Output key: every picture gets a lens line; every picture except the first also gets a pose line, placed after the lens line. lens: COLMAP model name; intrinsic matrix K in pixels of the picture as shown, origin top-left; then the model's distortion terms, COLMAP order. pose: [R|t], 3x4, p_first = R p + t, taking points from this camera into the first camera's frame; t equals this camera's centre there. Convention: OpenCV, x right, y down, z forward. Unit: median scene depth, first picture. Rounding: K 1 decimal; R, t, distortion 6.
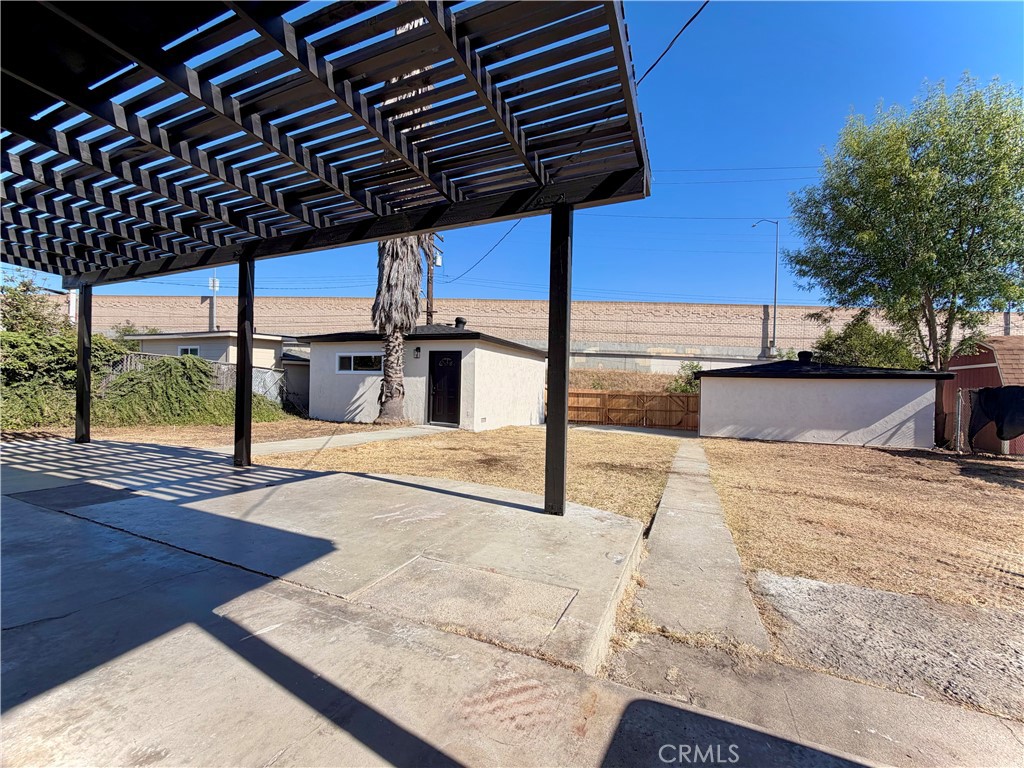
lens RADIAL K [[407.1, 0, 516.0], [0, 407.1, 385.4], [0, 0, 1]] dist [-0.000618, 0.000157]
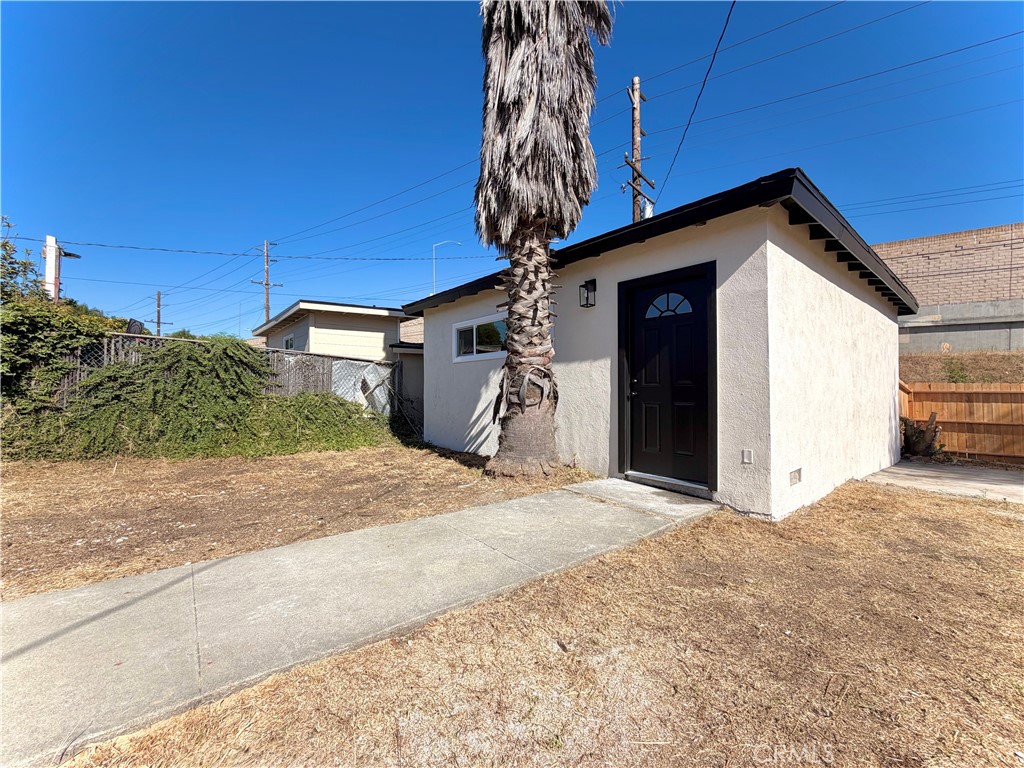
lens RADIAL K [[407.1, 0, 516.0], [0, 407.1, 385.4], [0, 0, 1]] dist [-0.000618, 0.000157]
pose [[0.869342, -0.029175, -0.493349, -0.111358], [0.021296, 0.999540, -0.021584, 0.016676], [0.493752, 0.008258, 0.869564, 0.623252]]
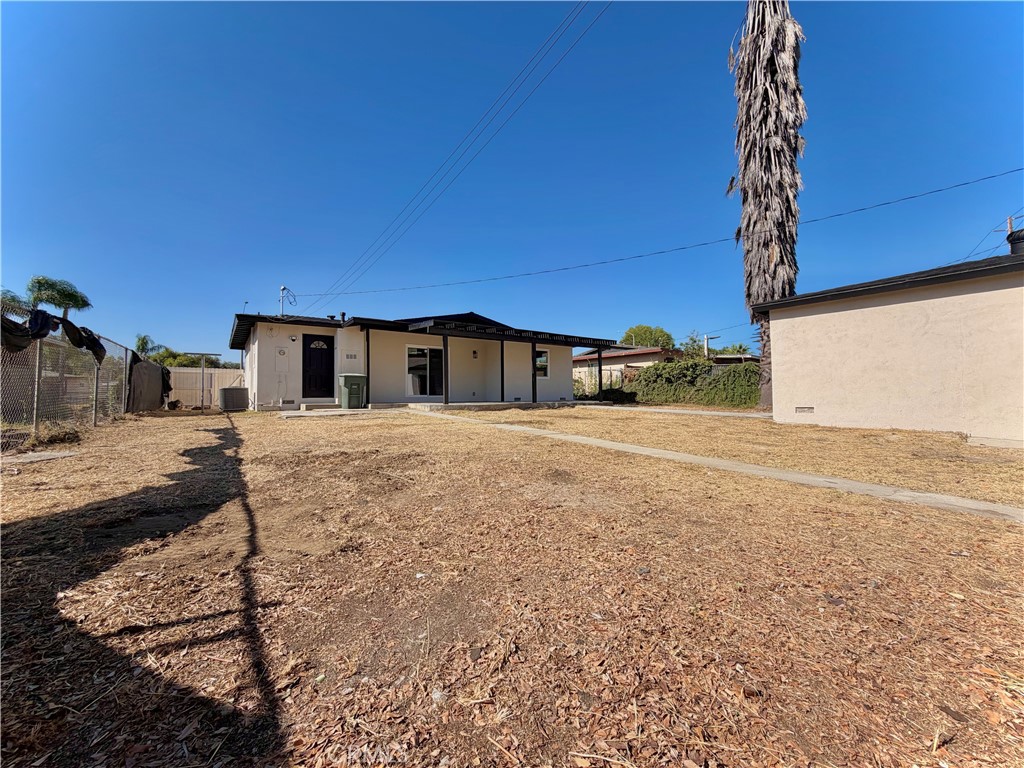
lens RADIAL K [[407.1, 0, 516.0], [0, 407.1, 385.4], [0, 0, 1]] dist [-0.000618, 0.000157]
pose [[-0.511463, -0.042978, -0.858230, 0.847554], [-0.004299, 0.998864, -0.047459, 0.079009], [0.859295, -0.020584, -0.511066, 0.936992]]
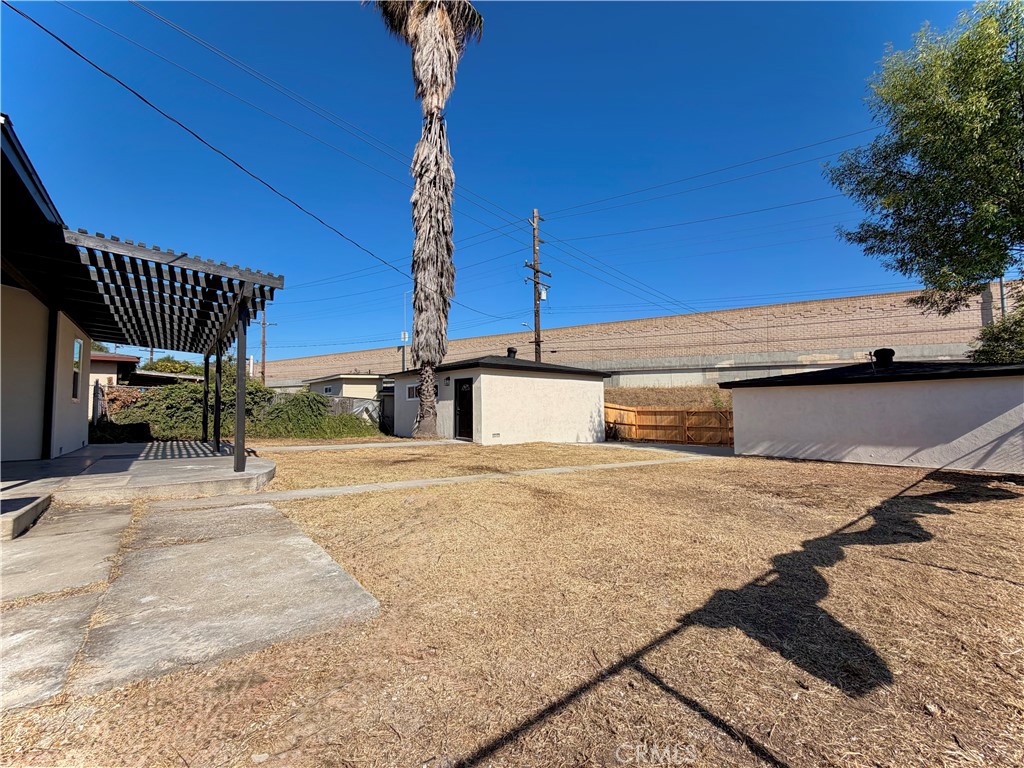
lens RADIAL K [[407.1, 0, 516.0], [0, 407.1, 385.4], [0, 0, 1]] dist [-0.000618, 0.000157]
pose [[0.897408, -0.056215, -0.437606, 0.494504], [0.029893, 0.997318, -0.066814, 0.022137], [0.440188, 0.046878, 0.896681, -0.026582]]
